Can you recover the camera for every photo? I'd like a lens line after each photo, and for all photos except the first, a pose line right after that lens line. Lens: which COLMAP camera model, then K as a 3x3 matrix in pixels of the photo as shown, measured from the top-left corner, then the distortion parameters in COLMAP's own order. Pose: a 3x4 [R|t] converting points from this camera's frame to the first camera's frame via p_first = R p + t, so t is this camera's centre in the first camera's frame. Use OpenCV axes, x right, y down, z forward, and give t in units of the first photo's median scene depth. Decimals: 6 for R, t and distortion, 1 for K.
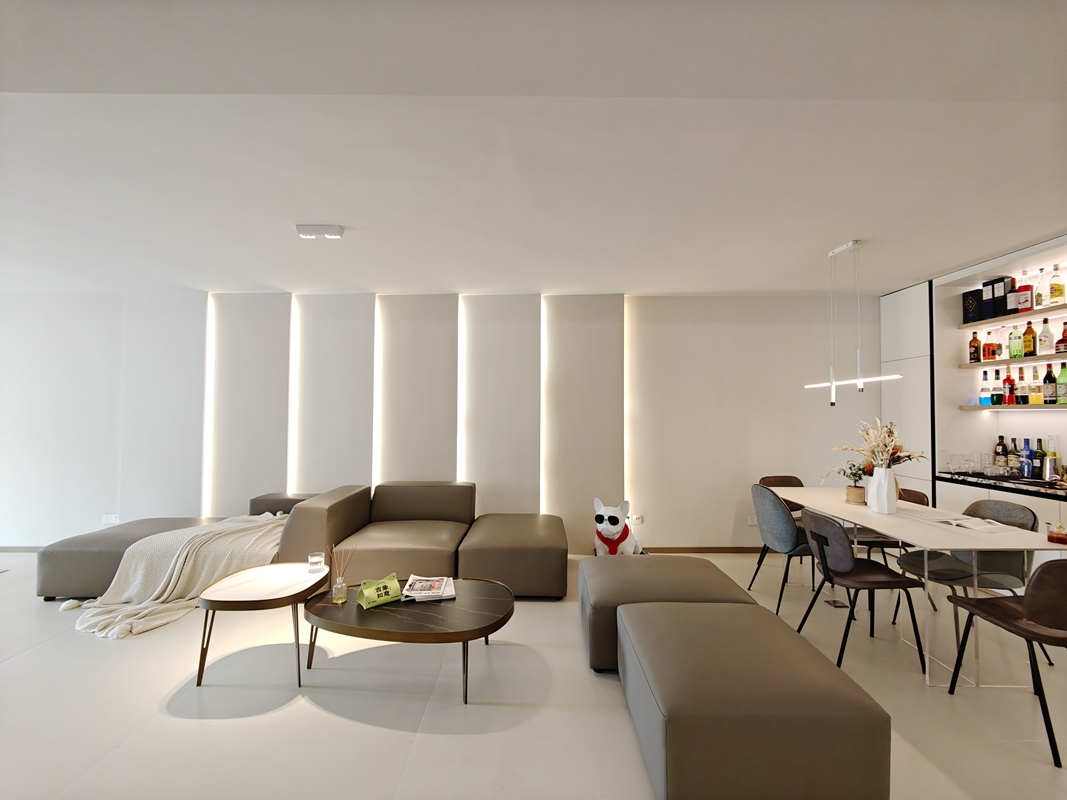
lens RADIAL K [[472.9, 0, 538.1], [0, 472.9, 389.8], [0, 0, 1]] dist [0.000519, 0.000104]
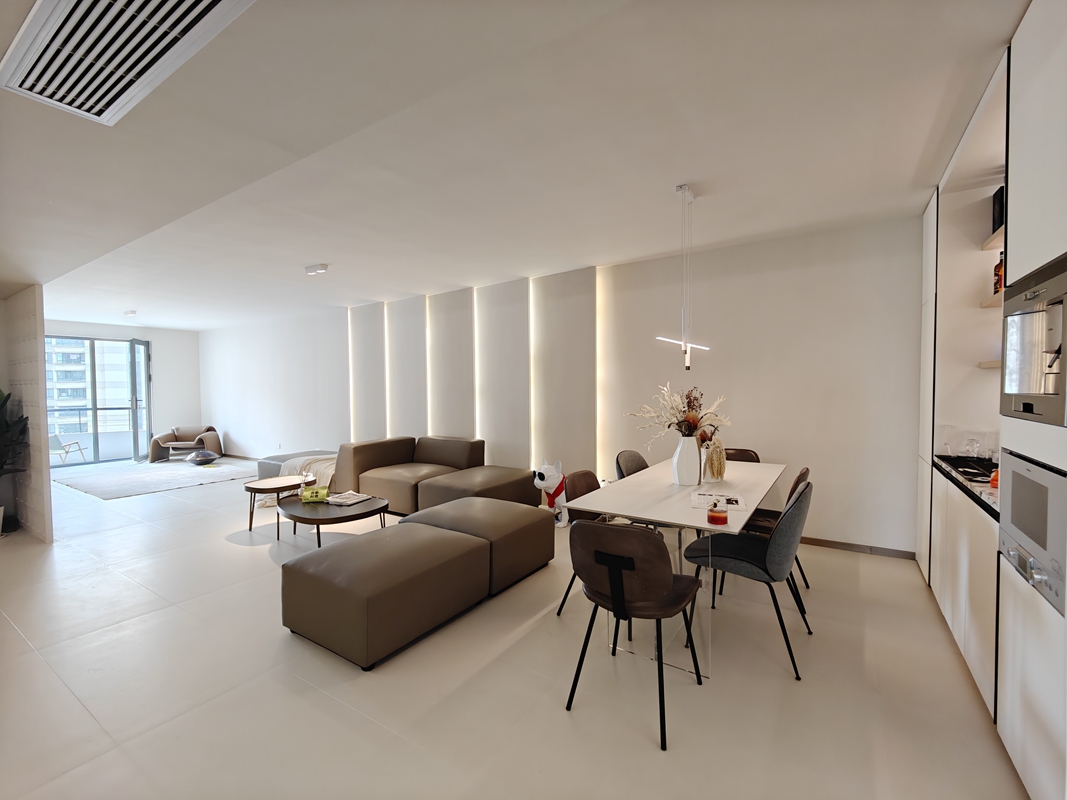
lens RADIAL K [[465.7, 0, 533.5], [0, 465.7, 400.0], [0, 0, 1]] dist [-0.000227, -0.000057]
pose [[0.831940, 0.002403, -0.554861, 0.643966], [0.045074, 0.996393, 0.071897, 0.009590], [0.553032, -0.084823, 0.828831, 0.059335]]
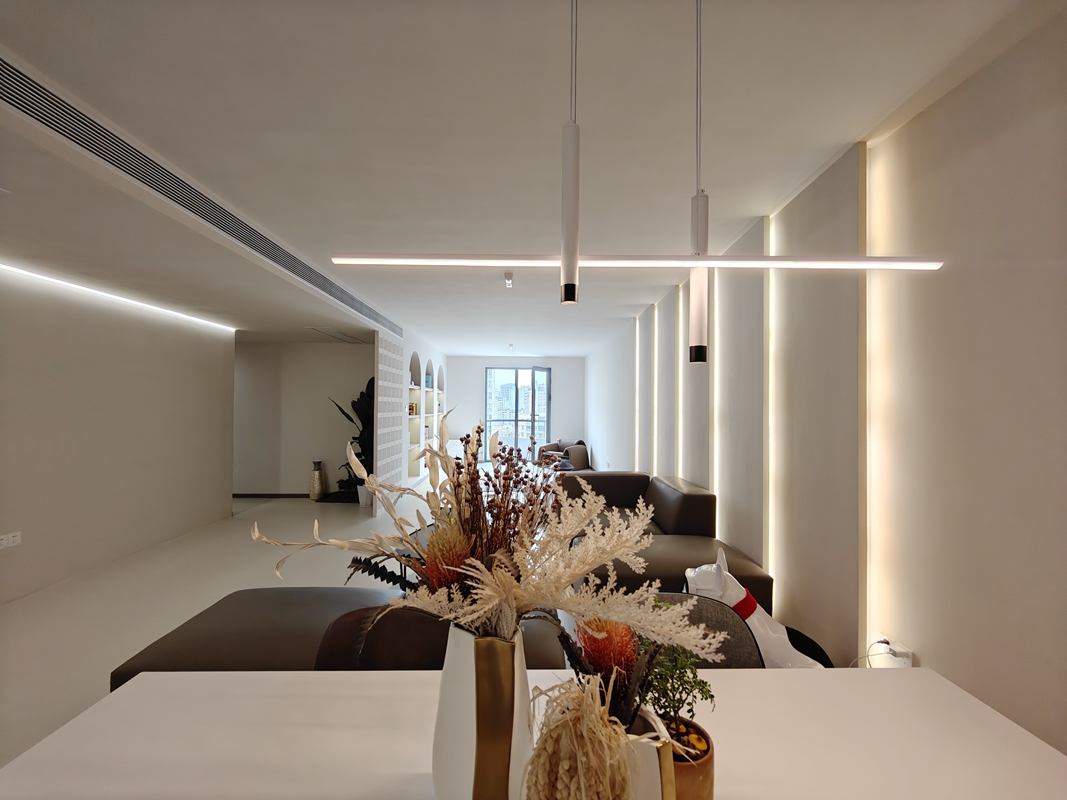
lens RADIAL K [[465.7, 0, 533.5], [0, 465.7, 400.0], [0, 0, 1]] dist [-0.000227, -0.000057]
pose [[-0.001821, -0.017015, -0.999854, 0.635662], [0.043674, 0.998900, -0.017079, 0.036136], [0.999044, -0.043699, -0.001076, 0.690464]]
